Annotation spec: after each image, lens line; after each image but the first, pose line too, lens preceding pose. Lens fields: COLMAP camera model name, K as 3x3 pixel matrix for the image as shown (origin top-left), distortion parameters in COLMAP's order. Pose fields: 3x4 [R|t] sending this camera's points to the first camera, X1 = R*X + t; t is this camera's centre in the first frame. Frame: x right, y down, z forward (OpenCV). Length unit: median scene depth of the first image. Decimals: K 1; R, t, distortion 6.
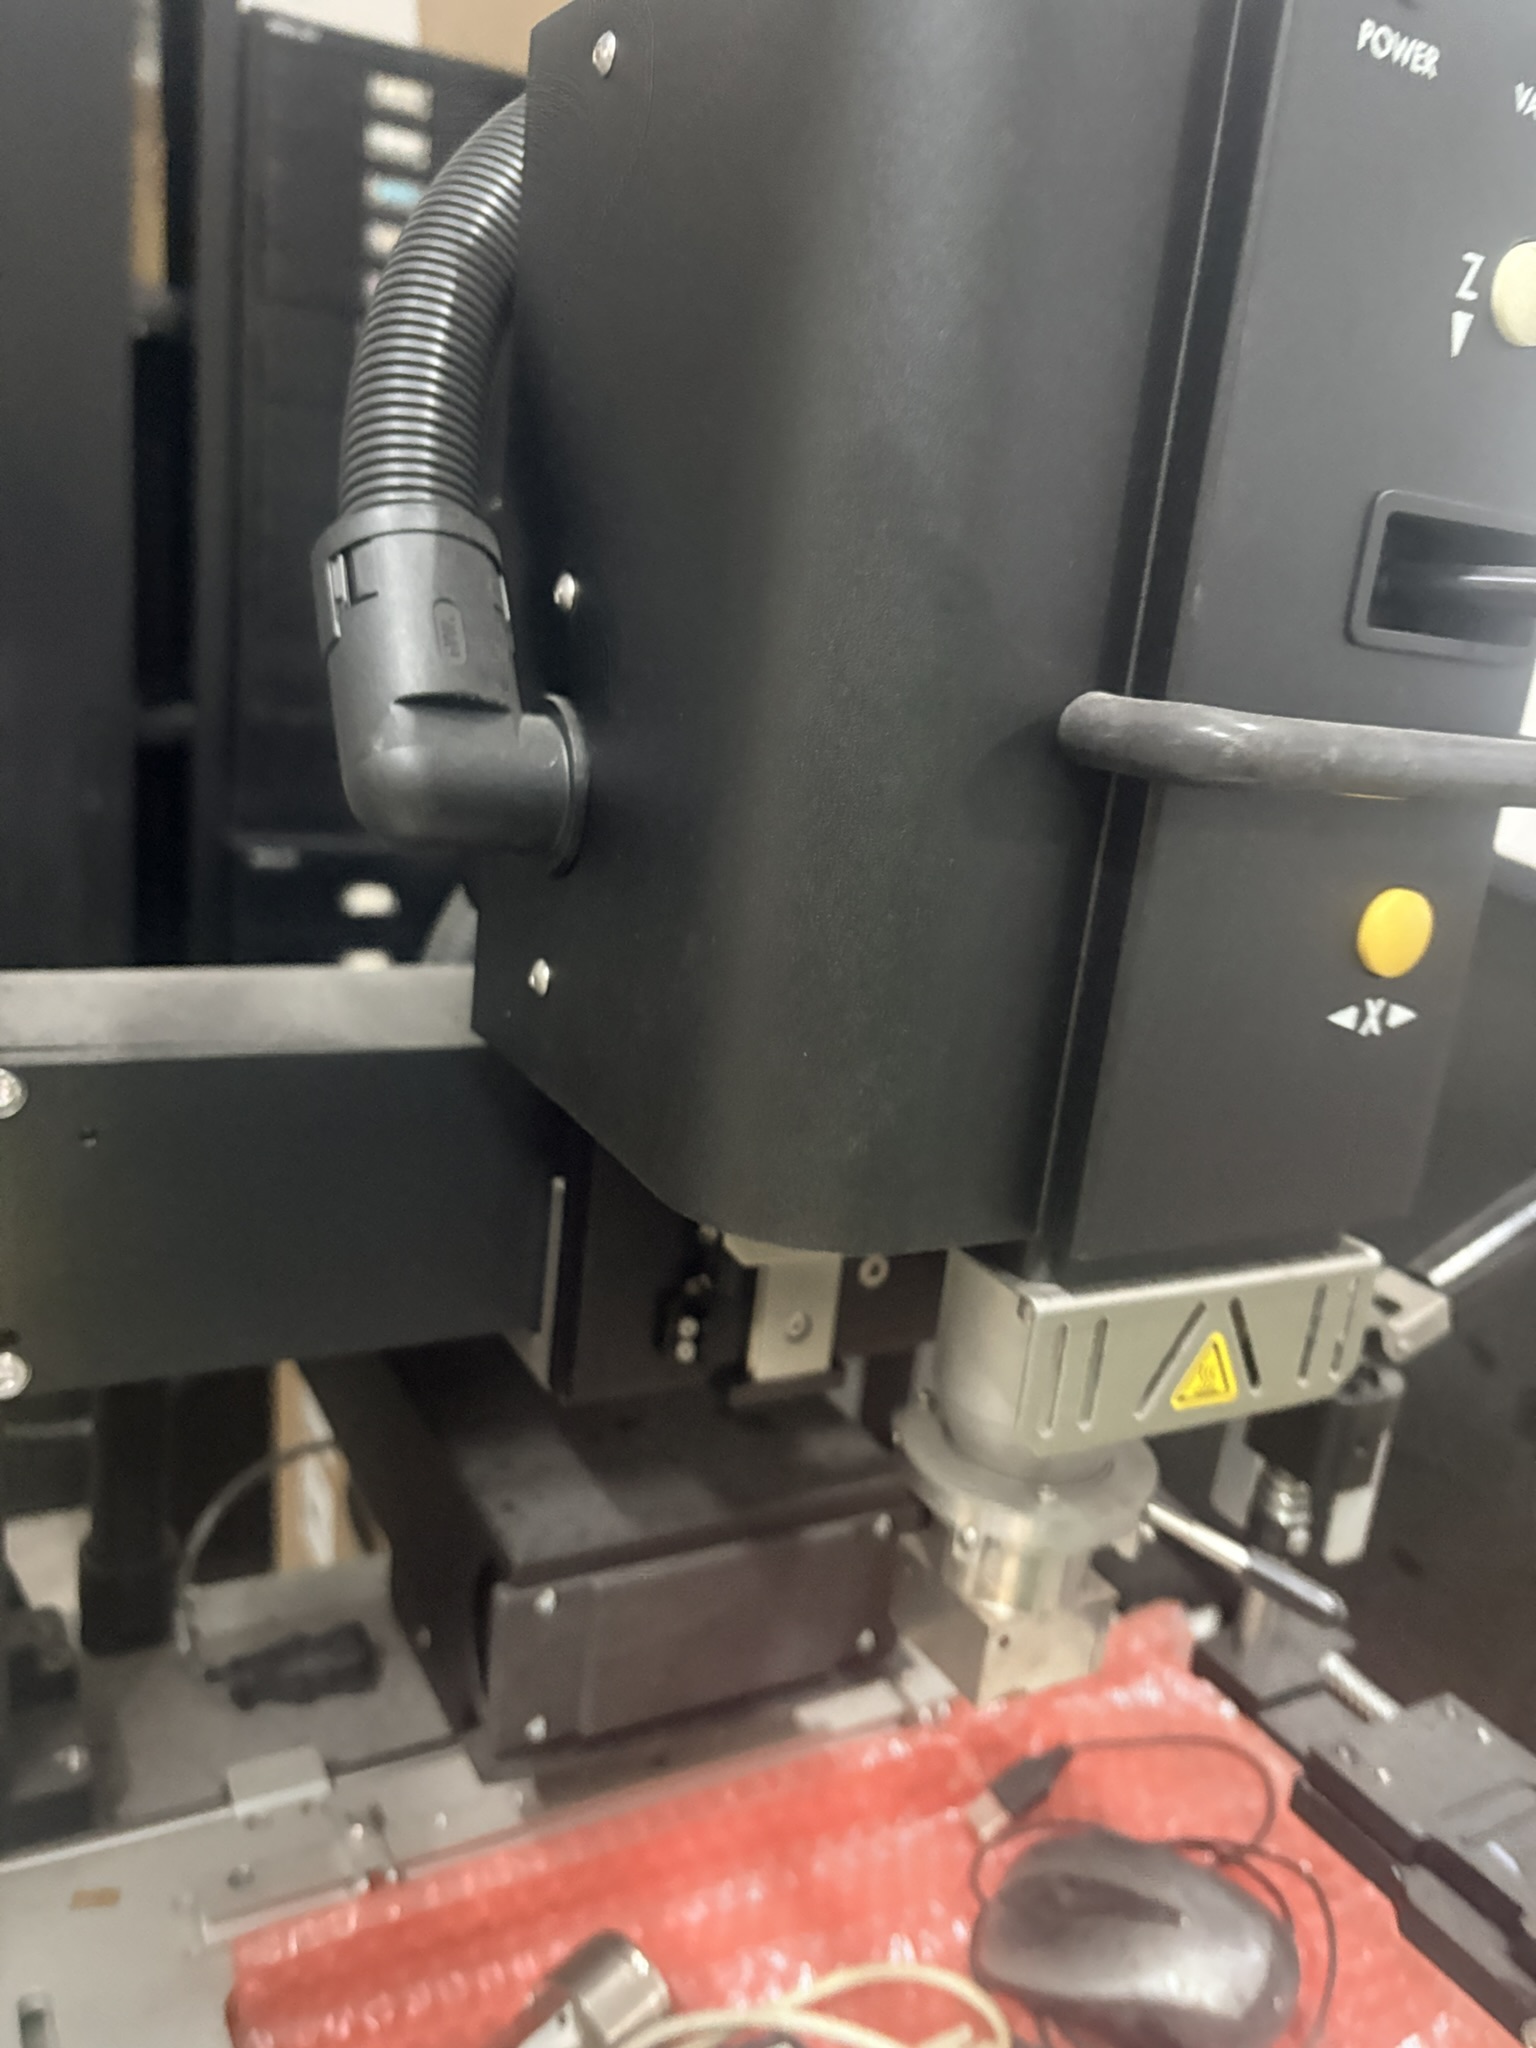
lens RADIAL K [[1584.9, 0, 795.1], [0, 1584.9, 1019.5], [0, 0, 1]] dist [0.067284, -0.138179]
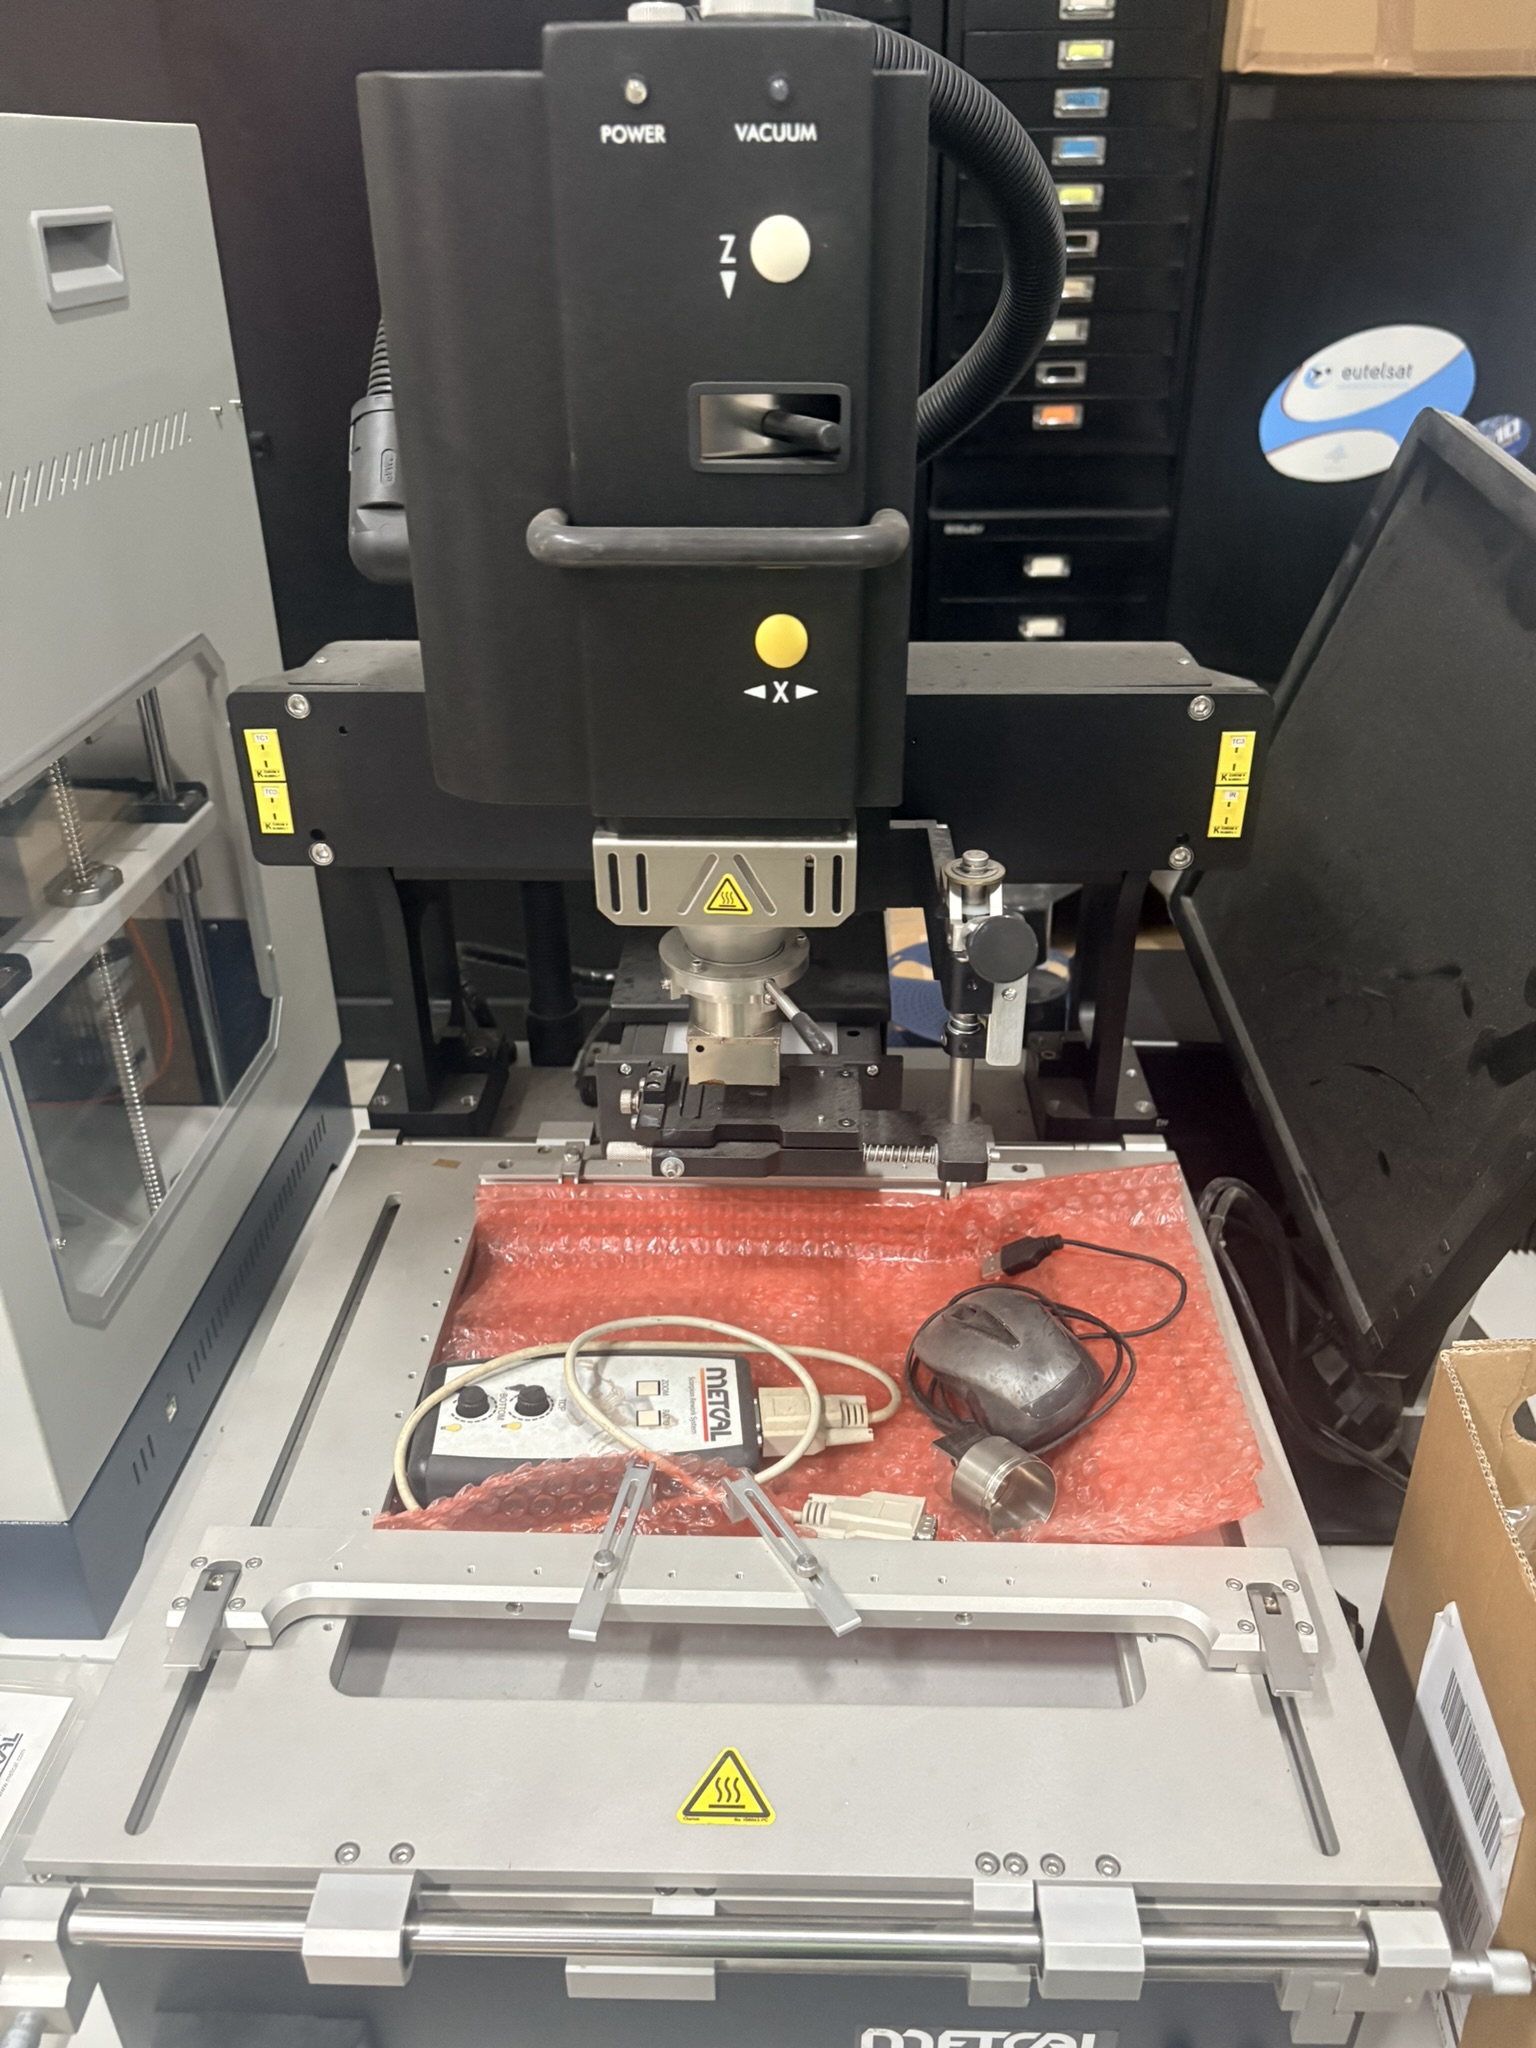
lens RADIAL K [[1584.9, 0, 795.1], [0, 1584.9, 1019.5], [0, 0, 1]] dist [0.067284, -0.138179]
pose [[0.854601, 0.154545, -0.495755, 1.268132], [-0.047845, 0.974060, 0.221173, -0.036985], [0.517077, -0.165296, 0.839827, -0.469857]]
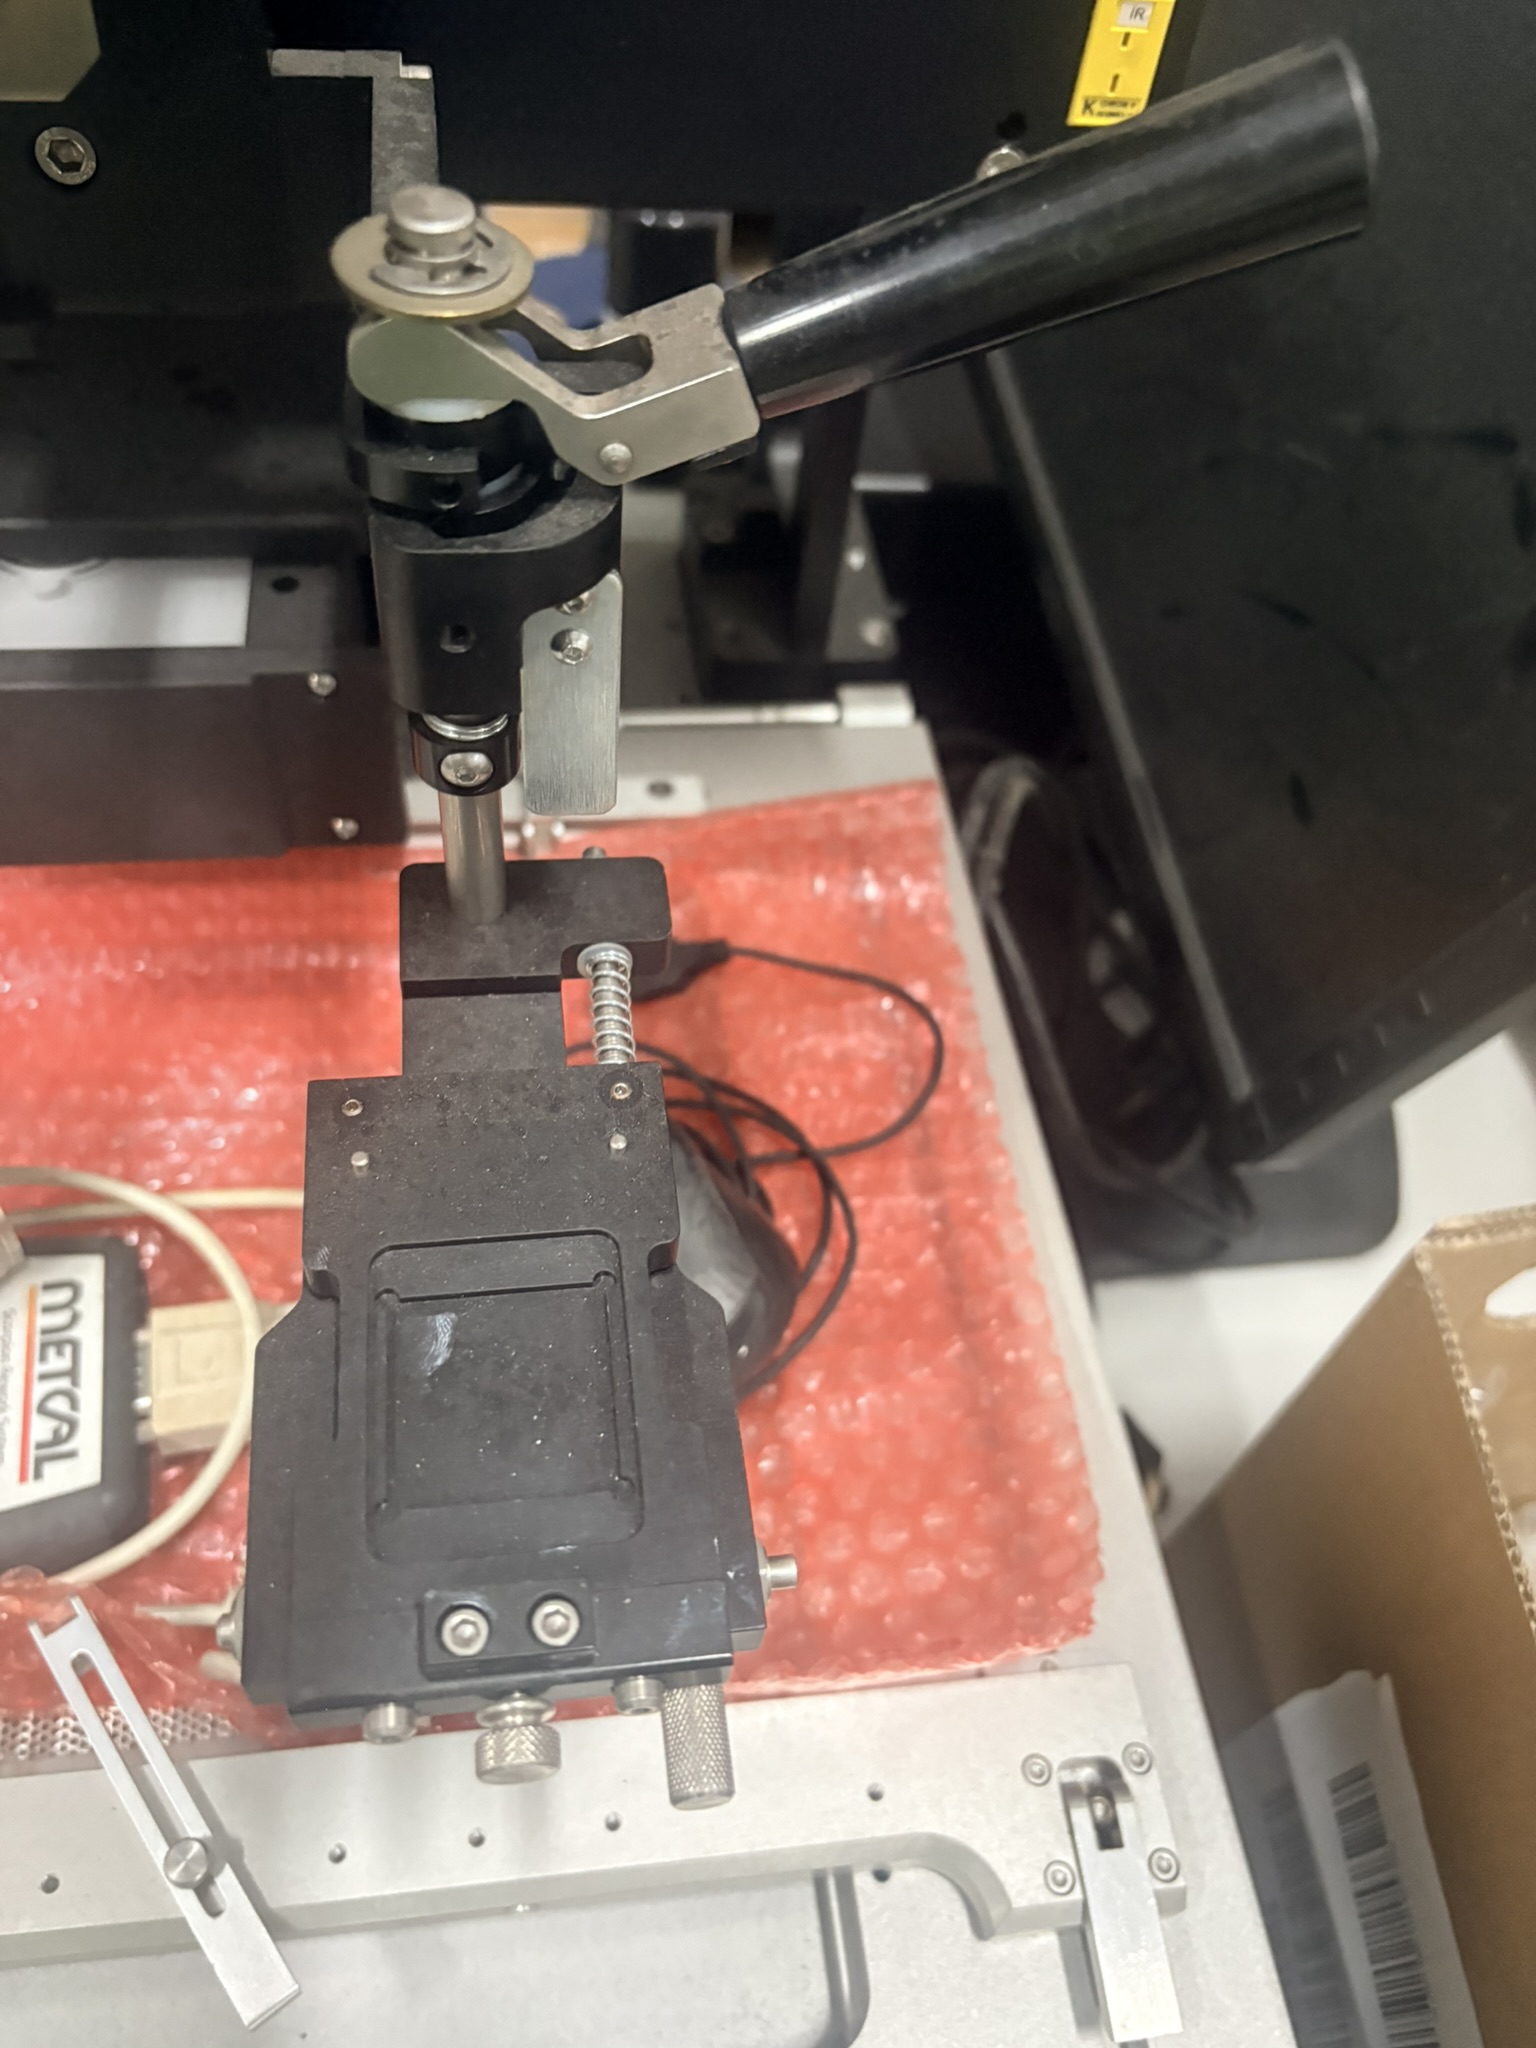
lens RADIAL K [[1607.2, 0, 764.0], [0, 1607.2, 1049.6], [0, 0, 1]] dist [-0.000570, 0.009445]
pose [[0.924383, 0.294826, -0.242063, 0.806954], [-0.094202, 0.791332, 0.604085, 0.063176], [0.369653, -0.535603, 0.759267, 0.760084]]
